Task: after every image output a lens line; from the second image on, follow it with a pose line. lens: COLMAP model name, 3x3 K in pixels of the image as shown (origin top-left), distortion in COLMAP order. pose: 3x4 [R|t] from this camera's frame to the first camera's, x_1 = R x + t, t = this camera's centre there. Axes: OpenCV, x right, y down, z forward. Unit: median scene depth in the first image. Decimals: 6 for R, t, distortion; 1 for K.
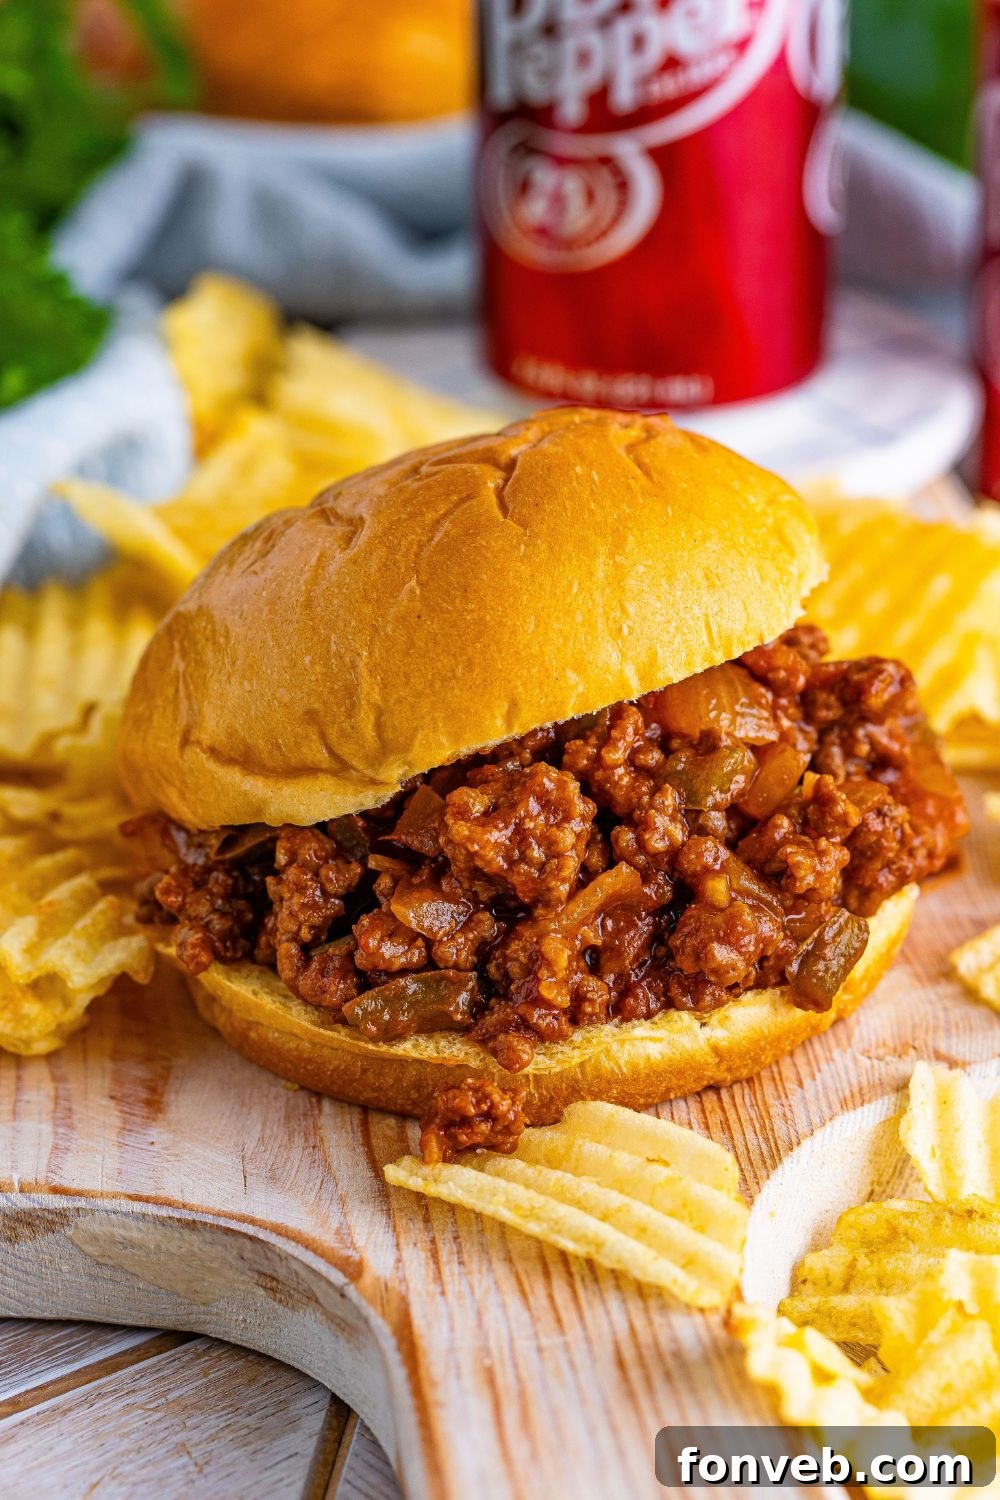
lens RADIAL K [[5130.5, 0, 500.0], [0, 5130.5, 750.0], [0, 0, 1]] dist [0.180170, -1.130092]
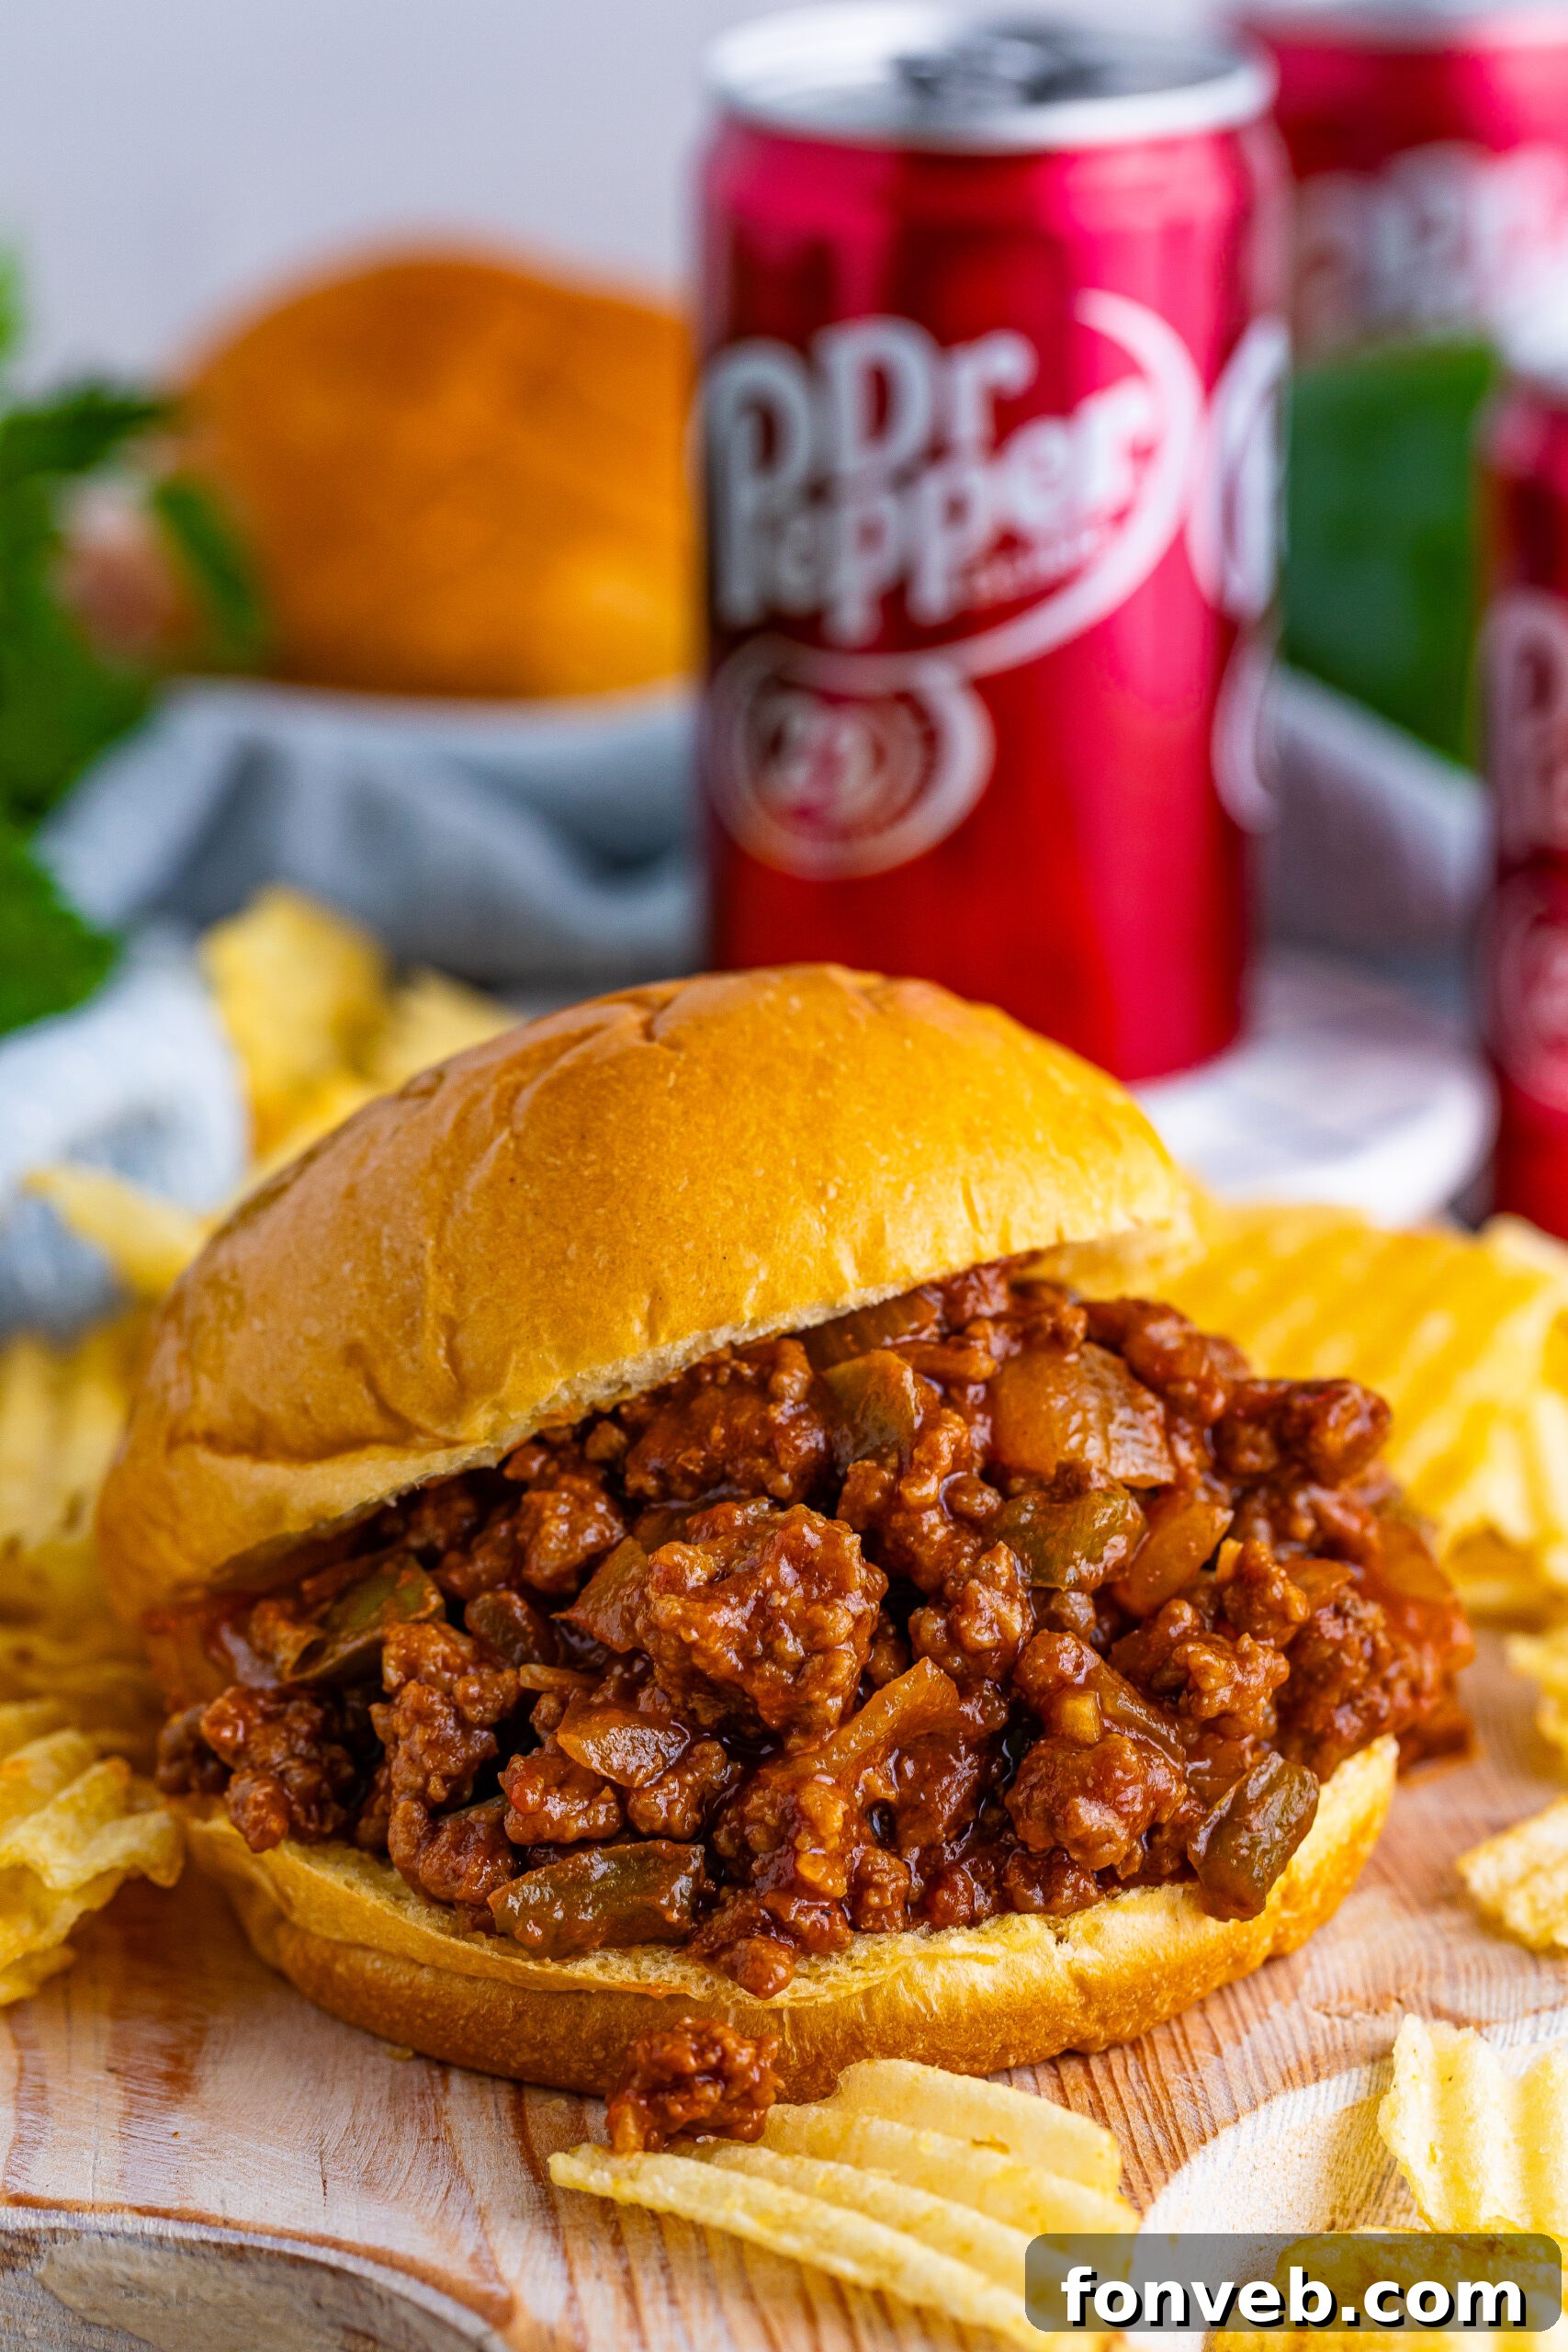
lens RADIAL K [[8043.8, 0, 784.0], [0, 8043.8, 1176.0], [0, 0, 1]] dist [0.180170, -1.130092]
pose [[0.999935, 0.006371, 0.009455, -0.004100], [-0.005188, 0.992738, -0.120187, 0.079499], [-0.010152, 0.120130, 0.992706, 0.017513]]
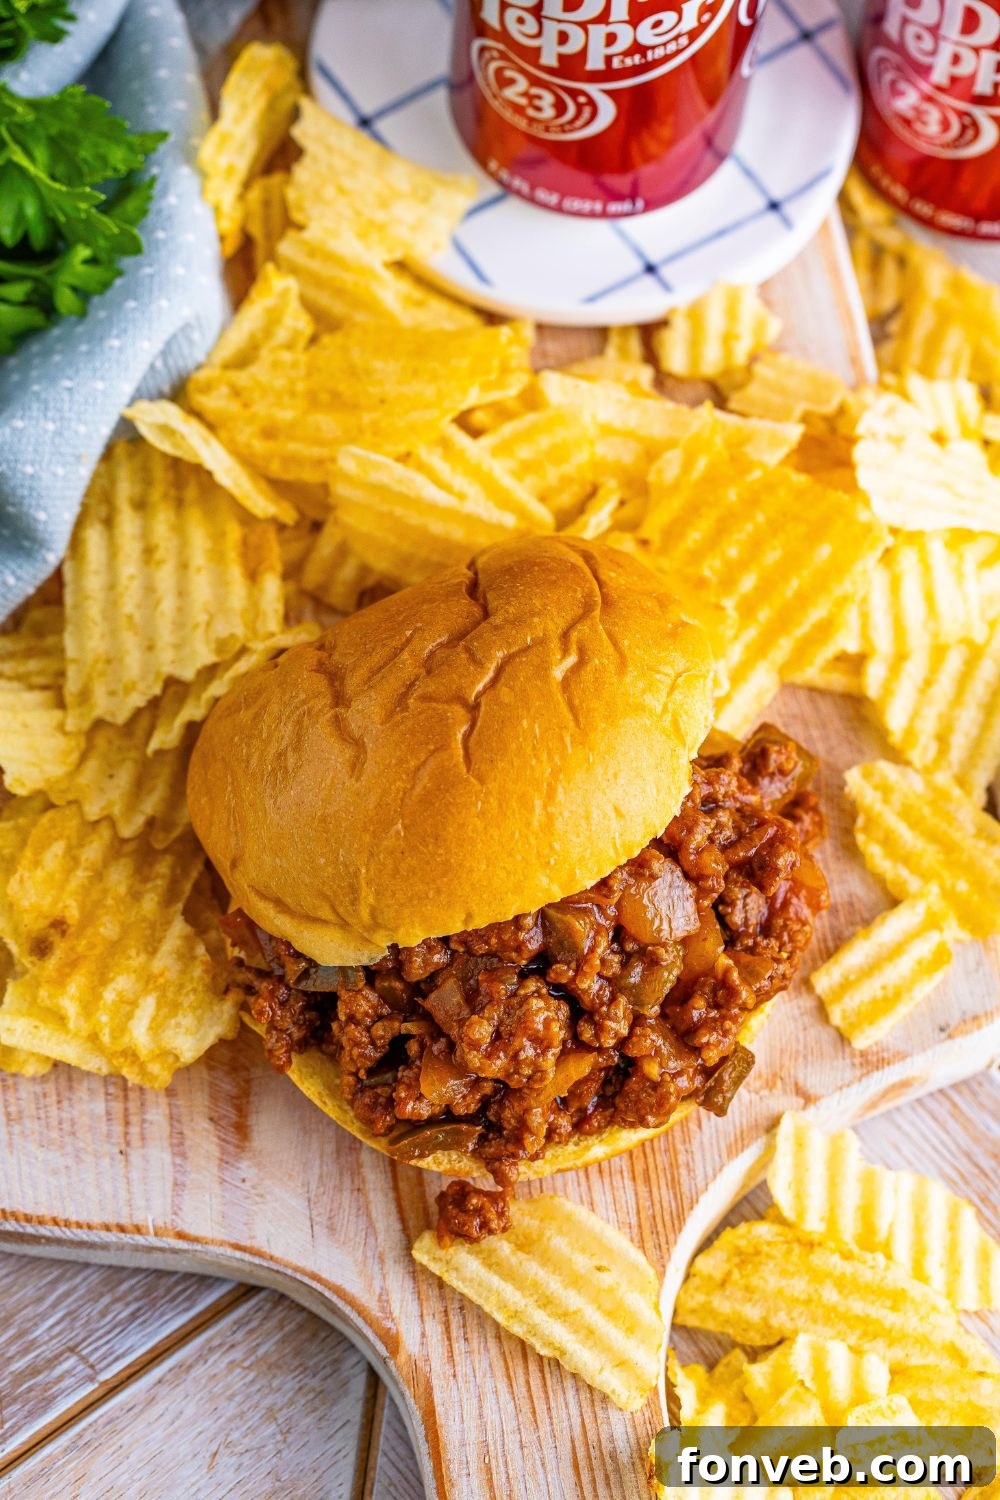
lens RADIAL K [[5130.5, 0, 500.0], [0, 5130.5, 750.0], [0, 0, 1]] dist [0.180170, -1.130092]
pose [[0.997265, 0.006878, 0.073589, -0.103779], [-0.051833, 0.774856, 0.630010, -0.926303], [-0.052687, -0.632101, 0.773093, -0.026406]]
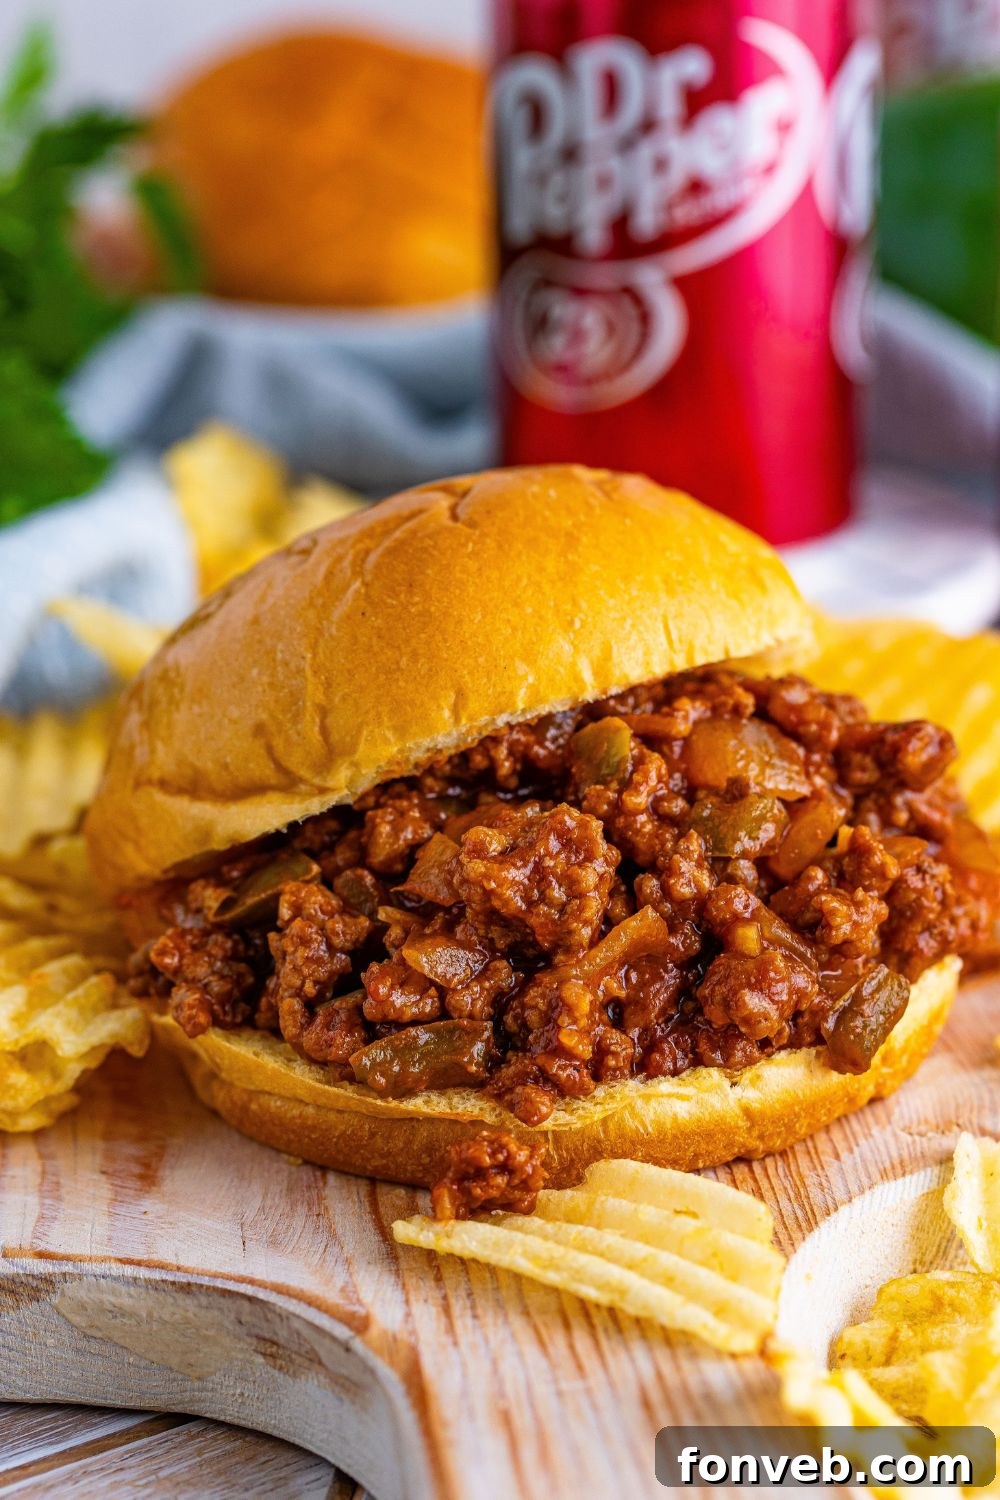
lens RADIAL K [[5130.5, 0, 500.0], [0, 5130.5, 750.0], [0, 0, 1]] dist [0.180170, -1.130092]
pose [[0.999995, 0.001725, -0.002537, -0.000830], [-0.002009, 0.993152, -0.116815, 0.103515], [0.002318, 0.116819, 0.993150, 0.061344]]
